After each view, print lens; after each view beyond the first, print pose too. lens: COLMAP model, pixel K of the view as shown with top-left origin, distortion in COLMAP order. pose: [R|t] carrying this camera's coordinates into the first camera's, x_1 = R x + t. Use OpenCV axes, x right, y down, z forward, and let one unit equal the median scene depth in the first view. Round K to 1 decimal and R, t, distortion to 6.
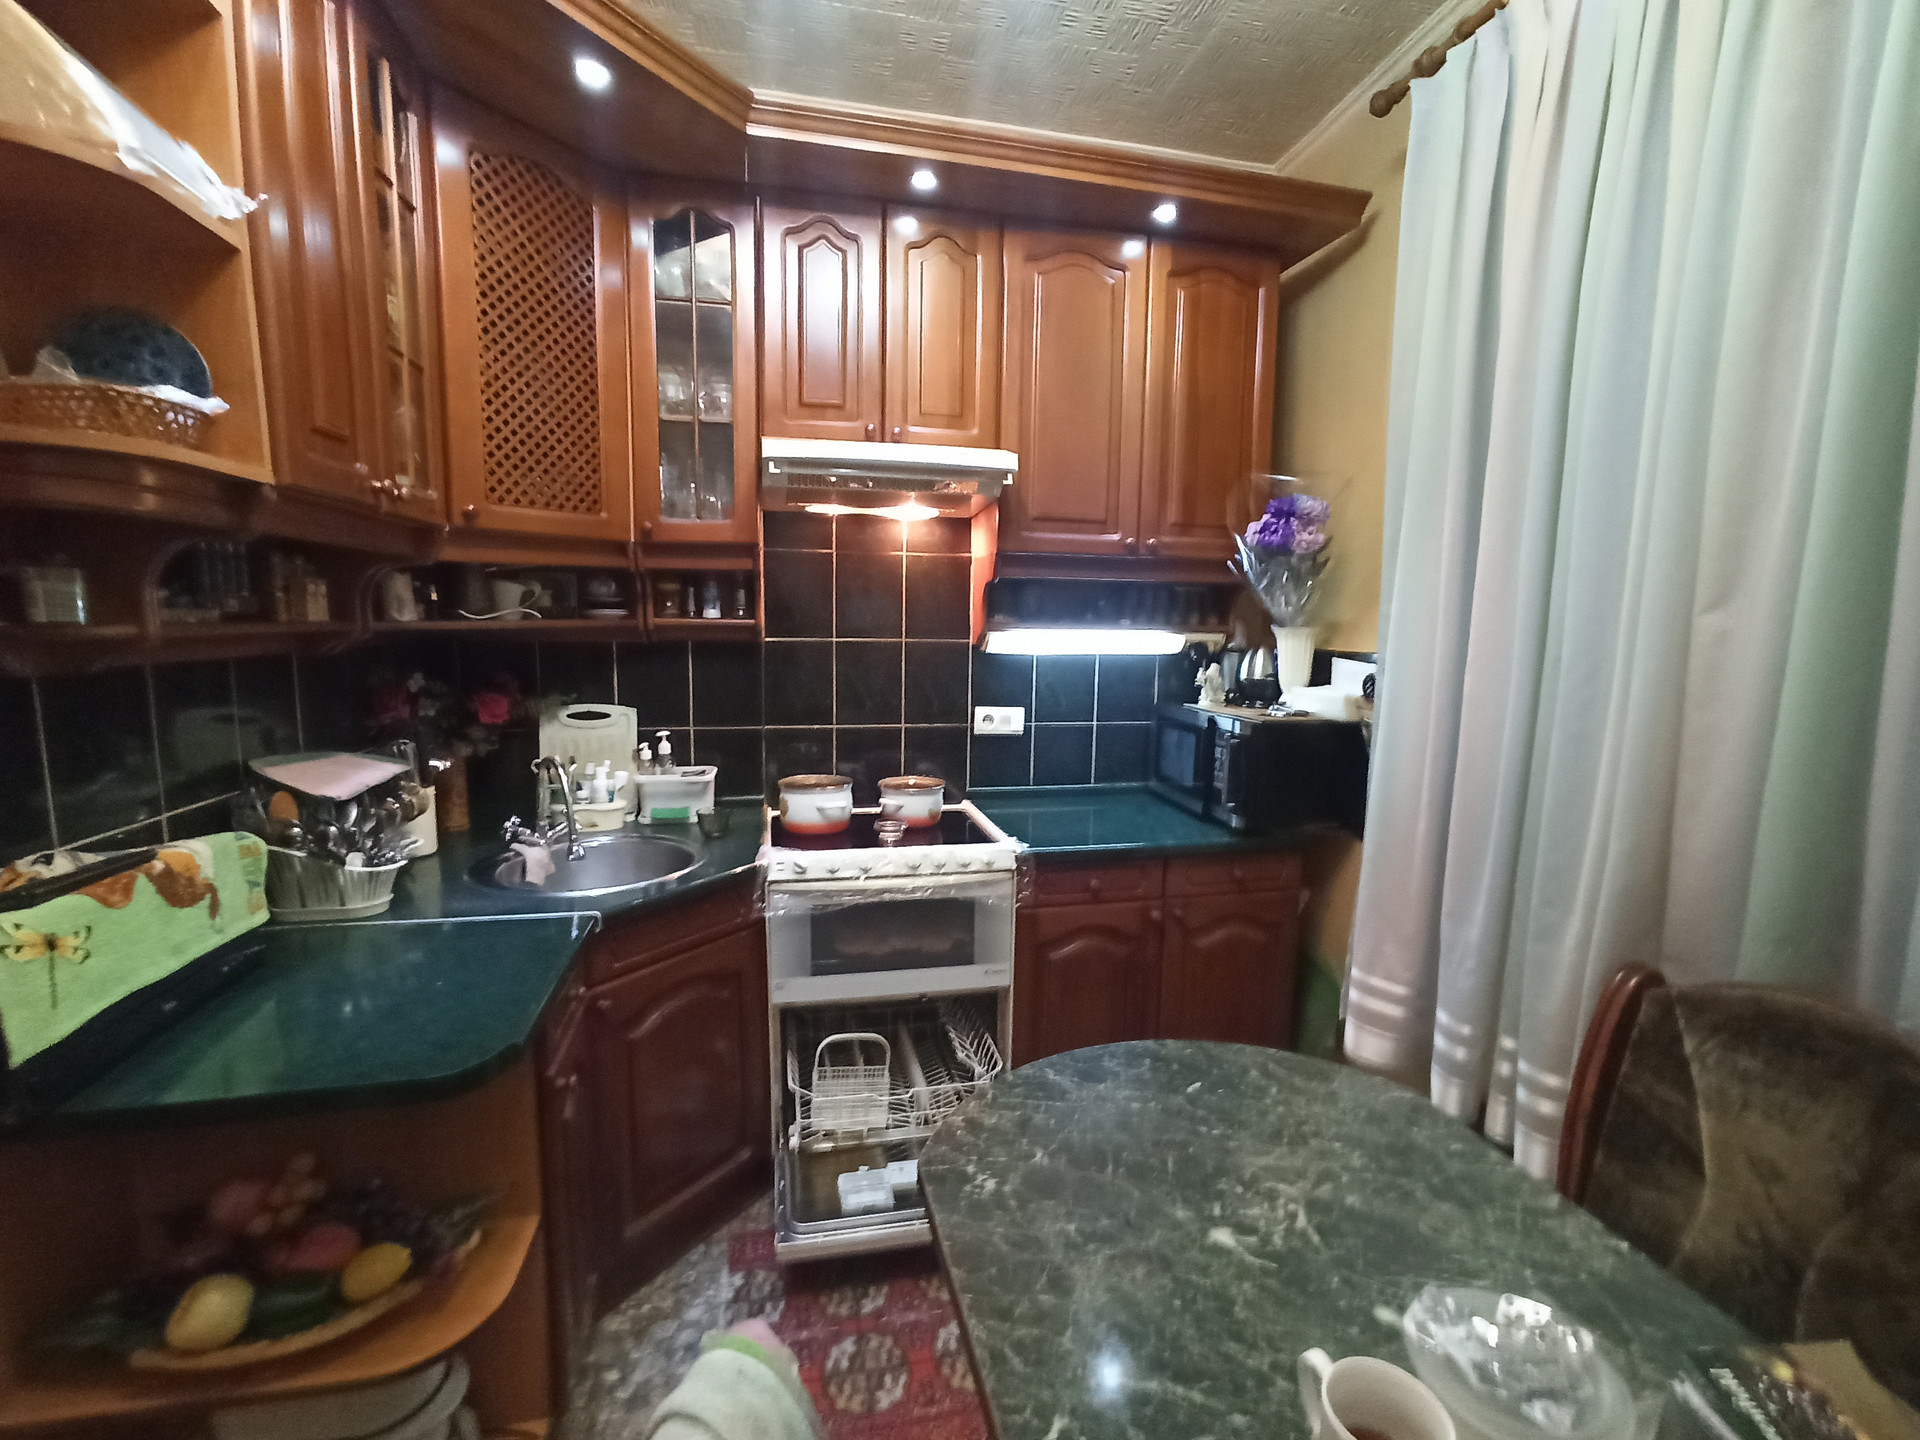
lens RADIAL K [[851.5, 0, 971.8], [0, 851.5, 729.3], [0, 0, 1]] dist [0.000129, 0.000058]
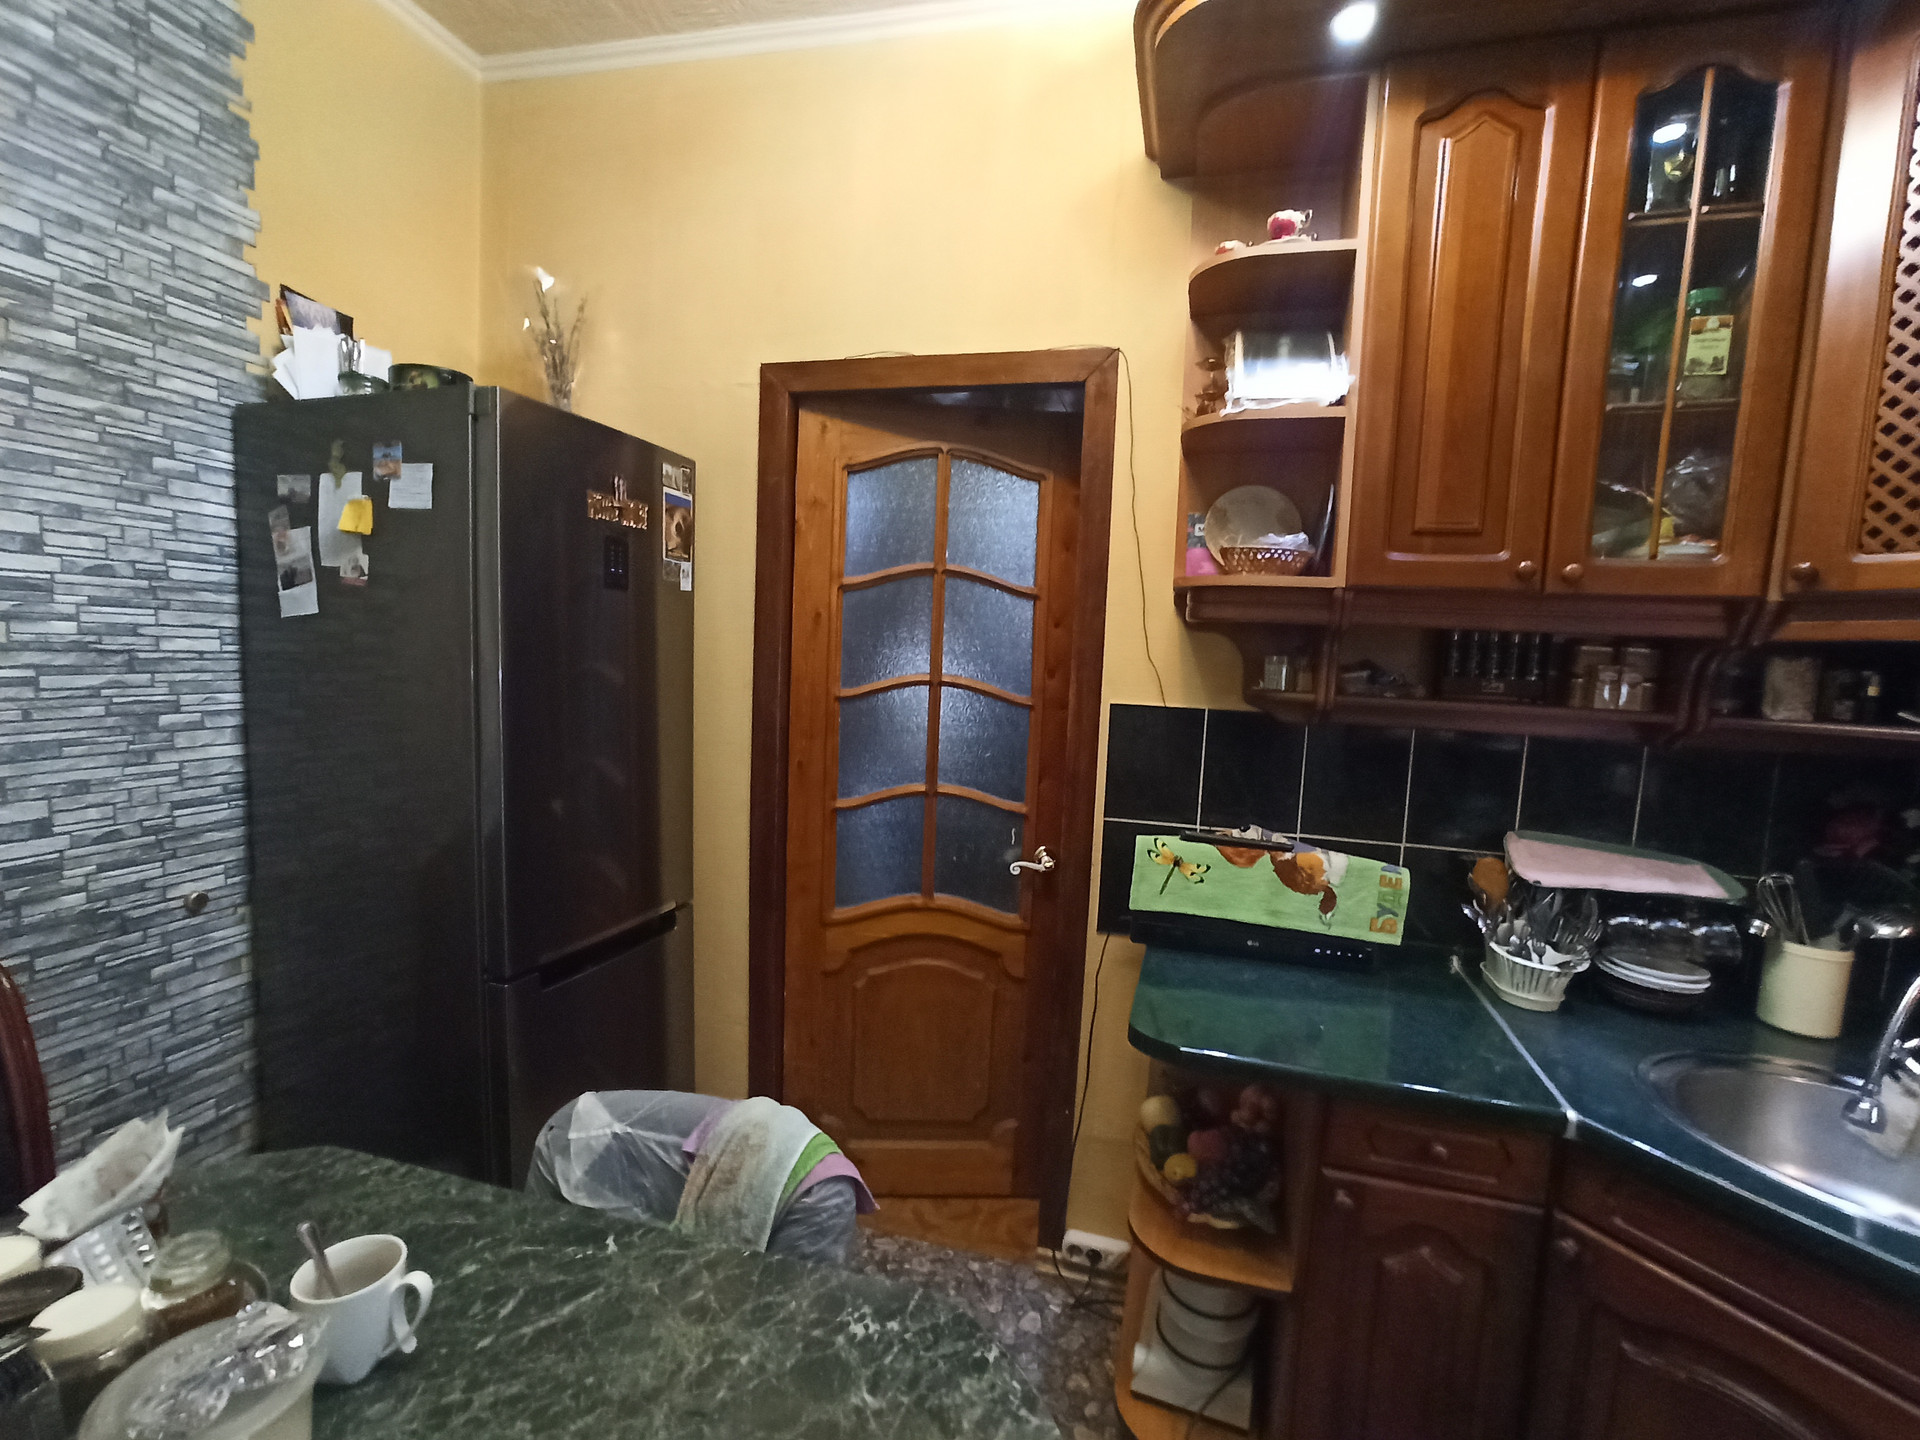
lens RADIAL K [[851.5, 0, 976.9], [0, 851.5, 725.4], [0, 0, 1]] dist [0.000129, 0.000058]
pose [[-0.454677, 0.045229, -0.889507, 0.574239], [-0.164378, 0.977292, 0.133716, -0.165468], [0.875356, 0.207013, -0.436917, 1.095180]]
